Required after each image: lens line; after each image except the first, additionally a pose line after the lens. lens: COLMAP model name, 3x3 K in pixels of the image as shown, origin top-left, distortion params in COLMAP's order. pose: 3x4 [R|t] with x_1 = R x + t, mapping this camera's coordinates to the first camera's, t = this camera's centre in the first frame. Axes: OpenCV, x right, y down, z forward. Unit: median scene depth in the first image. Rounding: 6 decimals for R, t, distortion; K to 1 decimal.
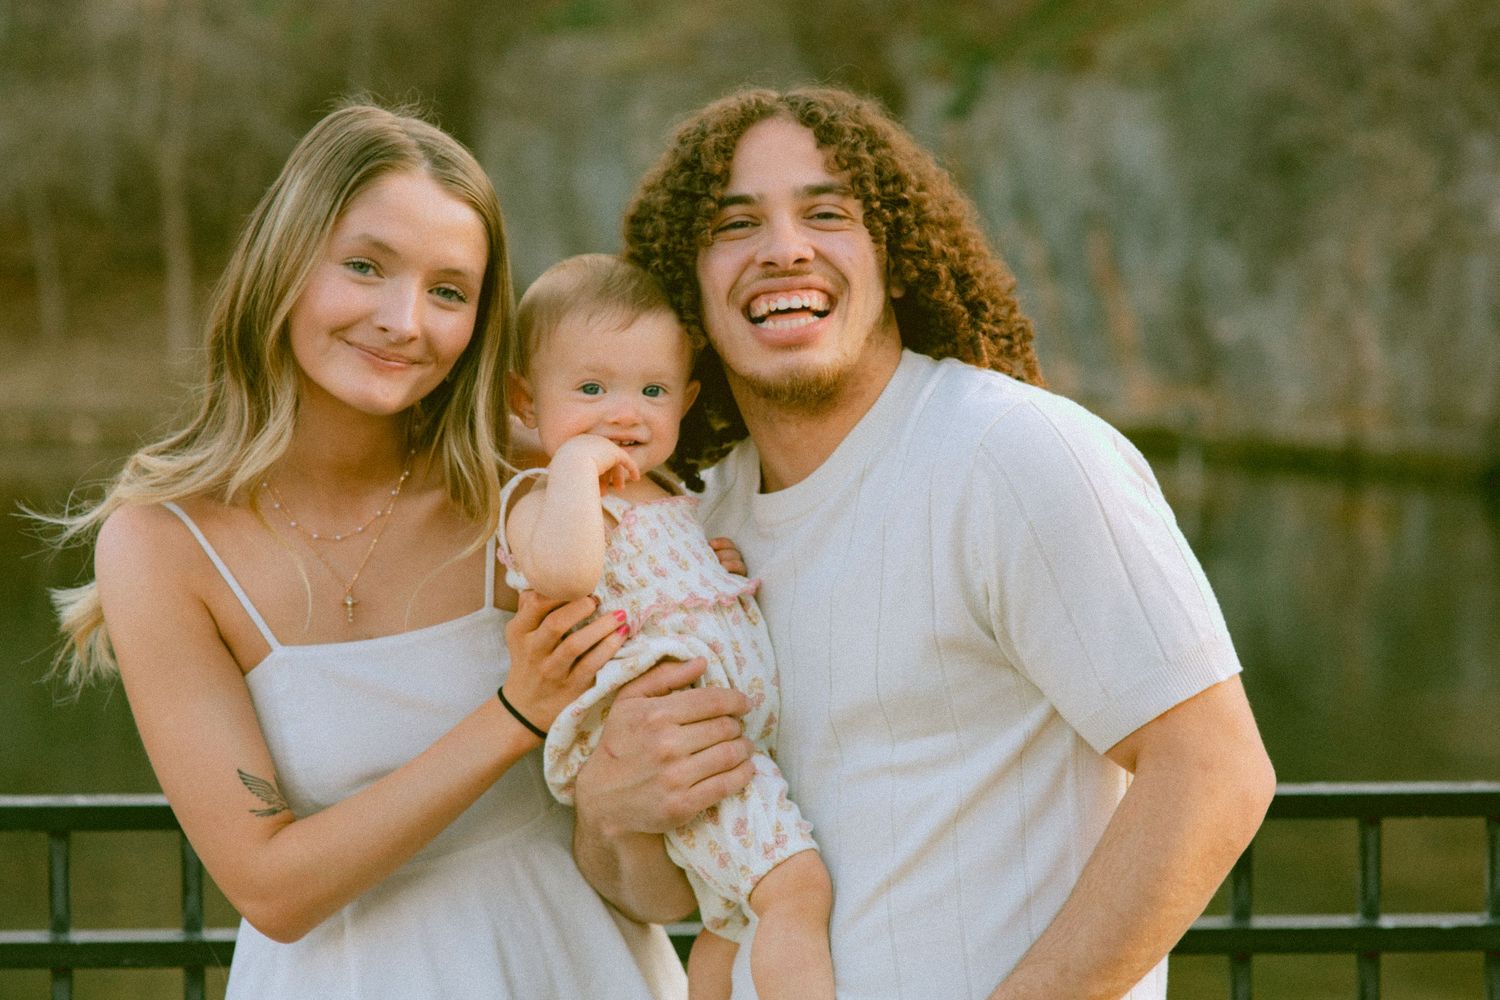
lens RADIAL K [[3373.3, 0, 751.4], [0, 3373.3, 504.1], [0, 0, 1]] dist [-0.029842, 0.000000]
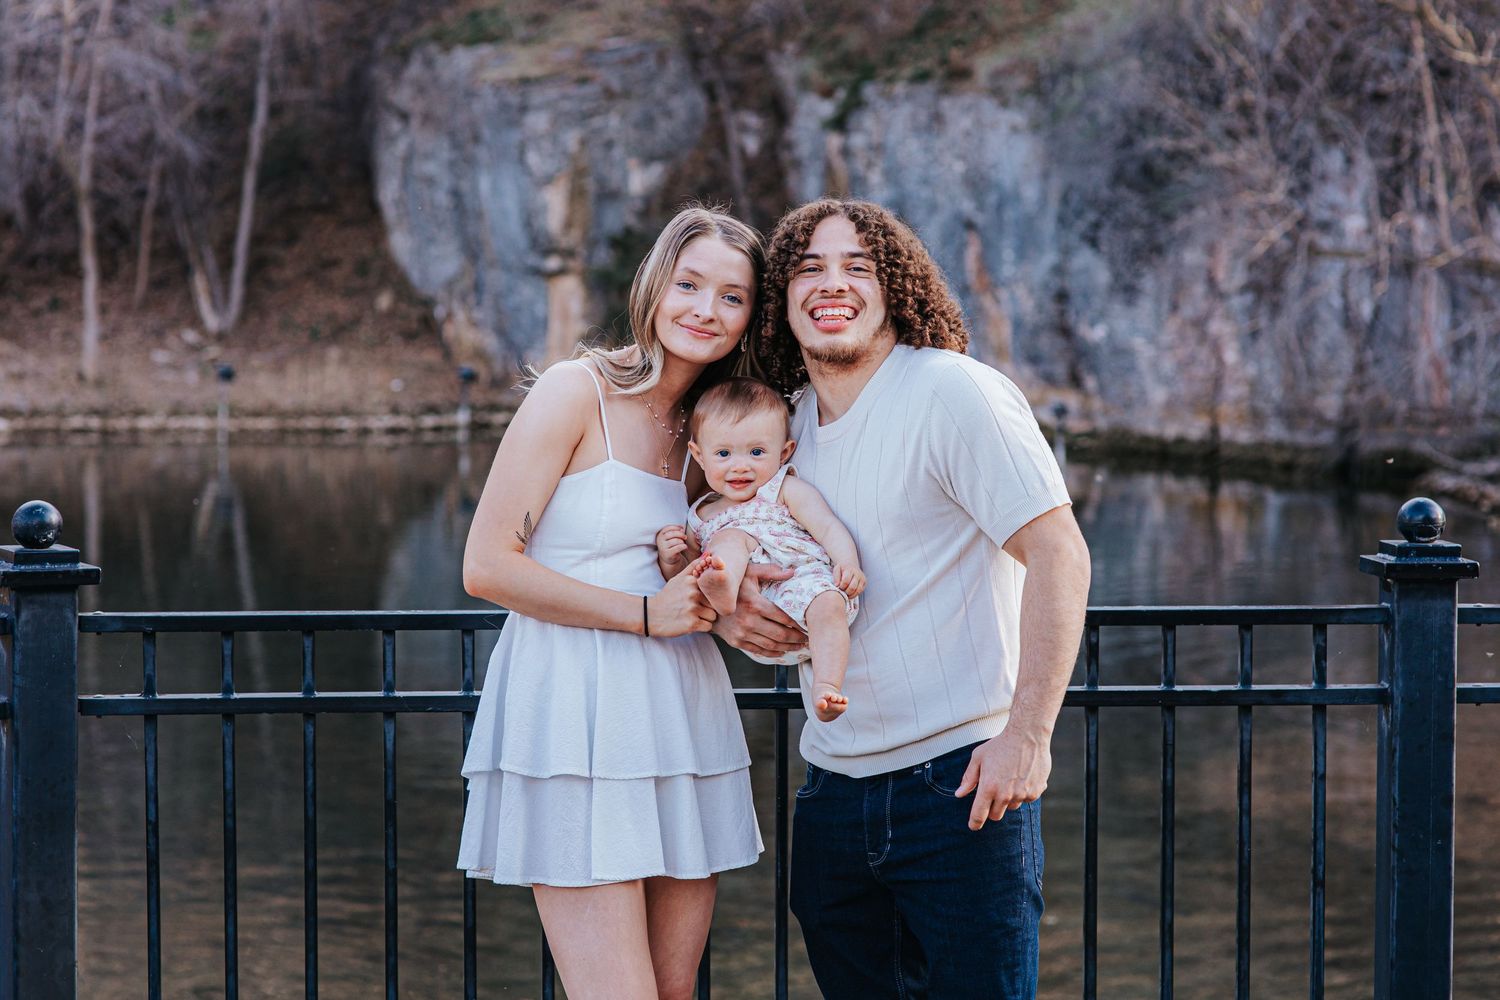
lens RADIAL K [[3607.8, 0, 749.9], [0, 3607.8, 498.1], [0, 0, 1]] dist [-0.059344, 0.000000]
pose [[0.999103, 0.000439, 0.042349, -0.015702], [-0.000187, 0.999982, -0.005950, 0.007382], [-0.042351, 0.005937, 0.999085, -0.131216]]
